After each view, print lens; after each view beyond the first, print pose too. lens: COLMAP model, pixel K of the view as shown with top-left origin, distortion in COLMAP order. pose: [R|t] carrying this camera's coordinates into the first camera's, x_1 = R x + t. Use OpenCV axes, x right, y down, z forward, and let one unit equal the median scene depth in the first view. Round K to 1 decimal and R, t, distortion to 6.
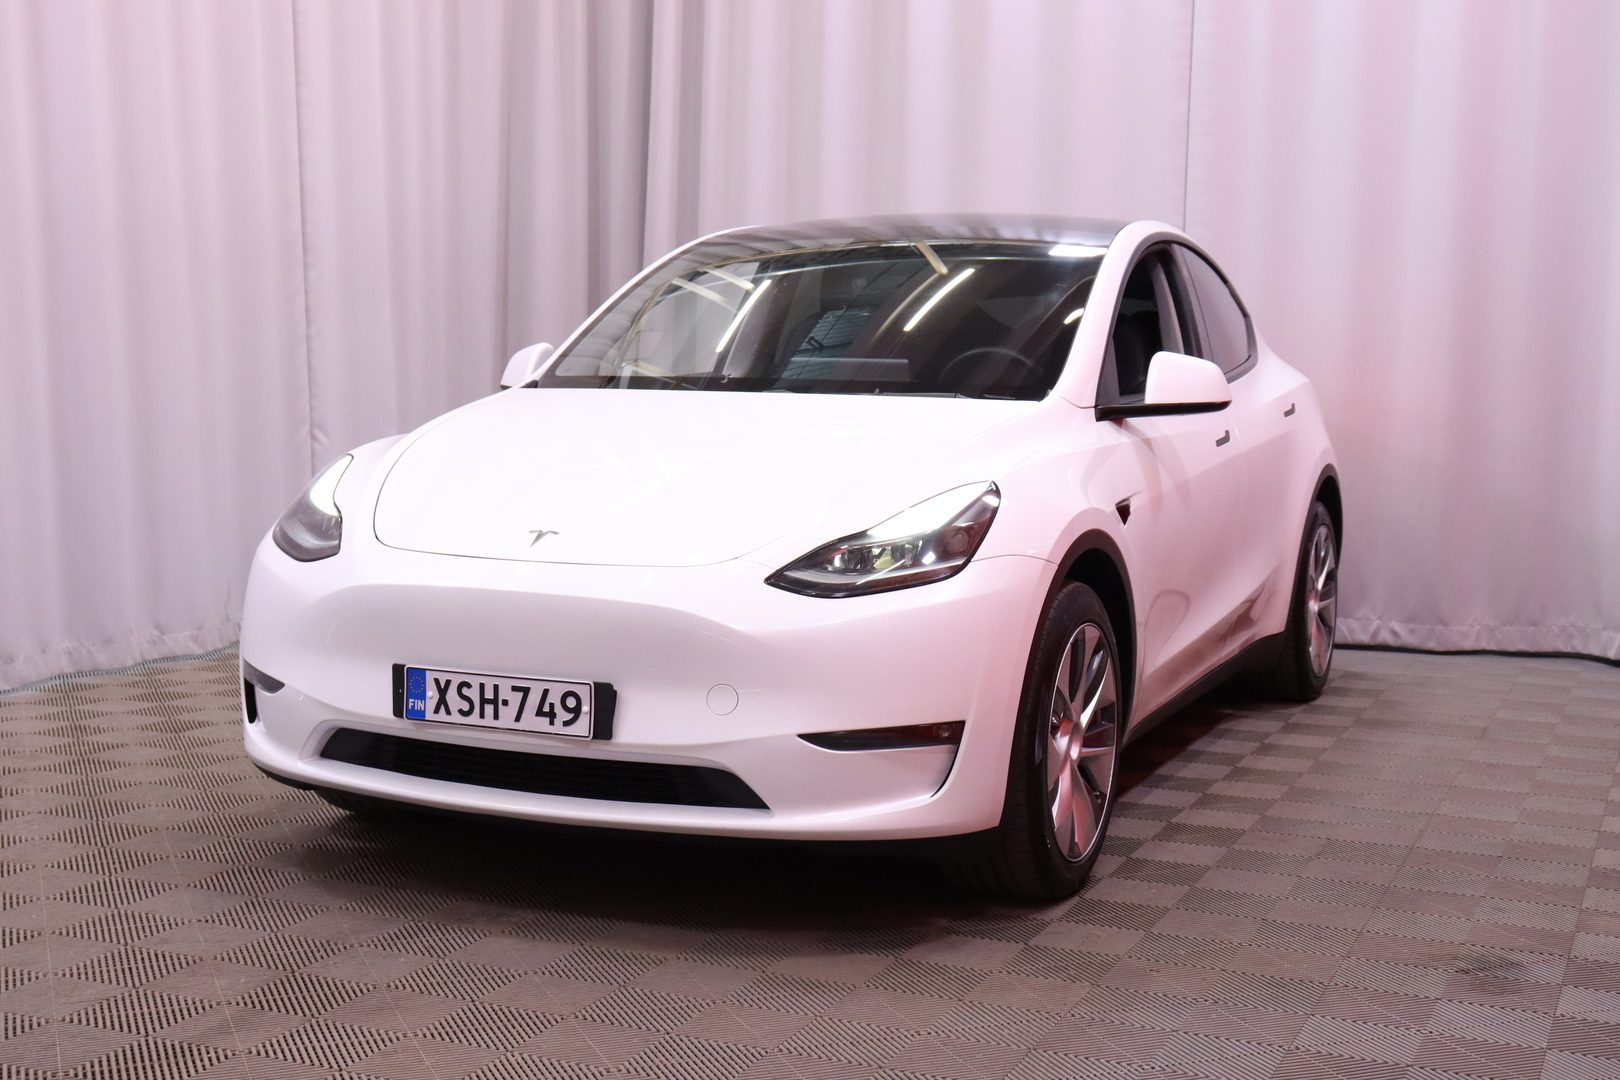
lens RADIAL K [[2175.0, 0, 805.4], [0, 2175.0, 536.4], [0, 0, 1]] dist [-0.102646, 0.000000]
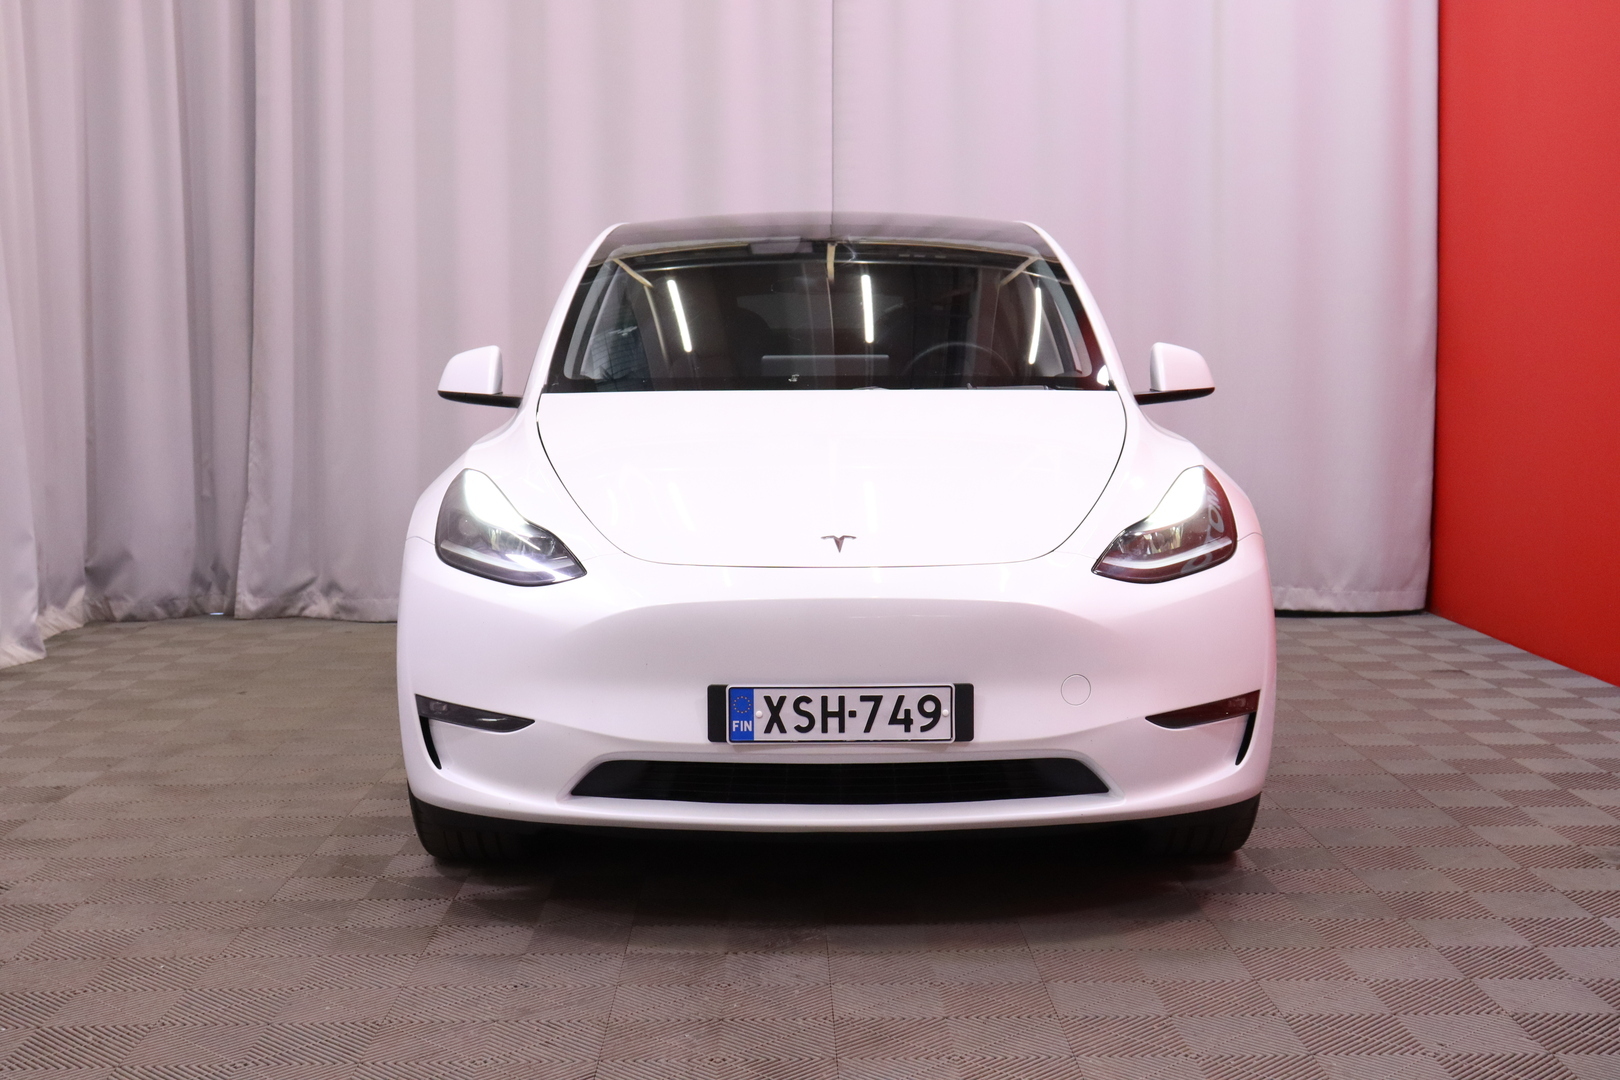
lens RADIAL K [[2135.5, 0, 819.4], [0, 2135.5, 547.9], [0, 0, 1]] dist [-0.188564, 0.000000]
pose [[0.906045, -0.057318, 0.419281, -0.544033], [0.053991, 0.998345, 0.019807, -0.016872], [-0.419722, 0.004691, 0.907640, 0.142257]]
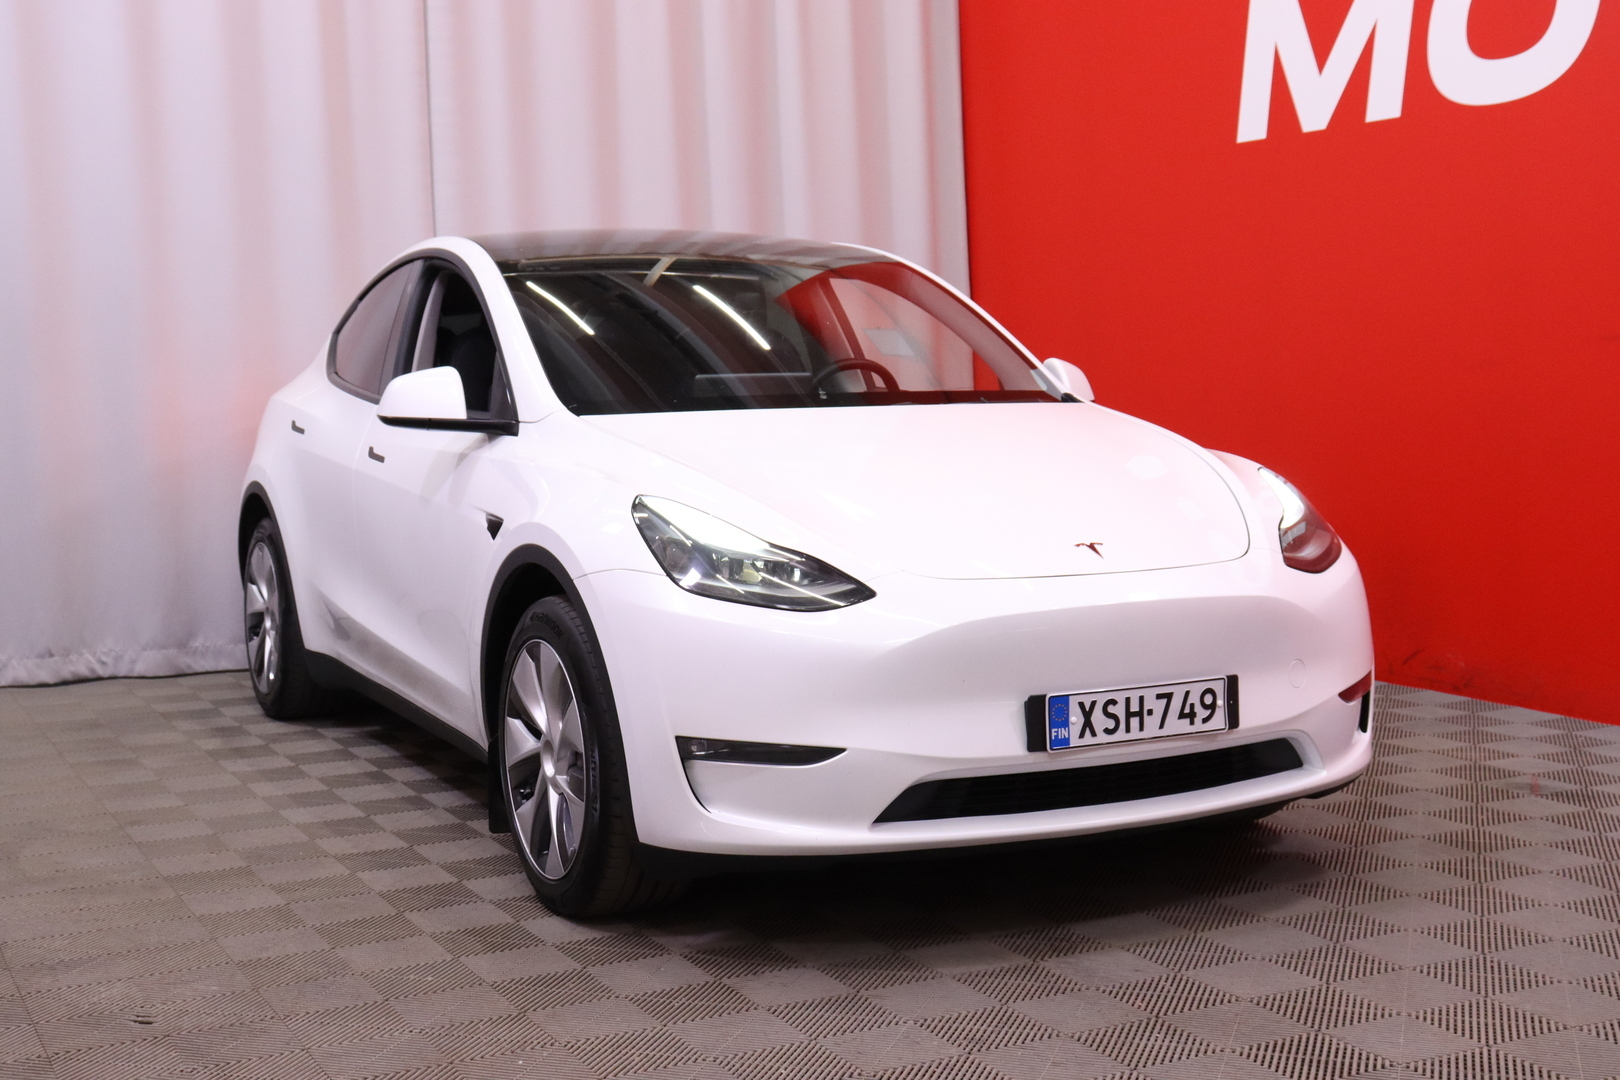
lens RADIAL K [[2135.5, 0, 809.7], [0, 2135.5, 538.8], [0, 0, 1]] dist [-0.188564, 0.000000]
pose [[0.635042, -0.087613, 0.767493, -0.978335], [0.096052, 0.994793, 0.034084, -0.051172], [-0.766482, 0.052074, 0.640151, 0.487575]]
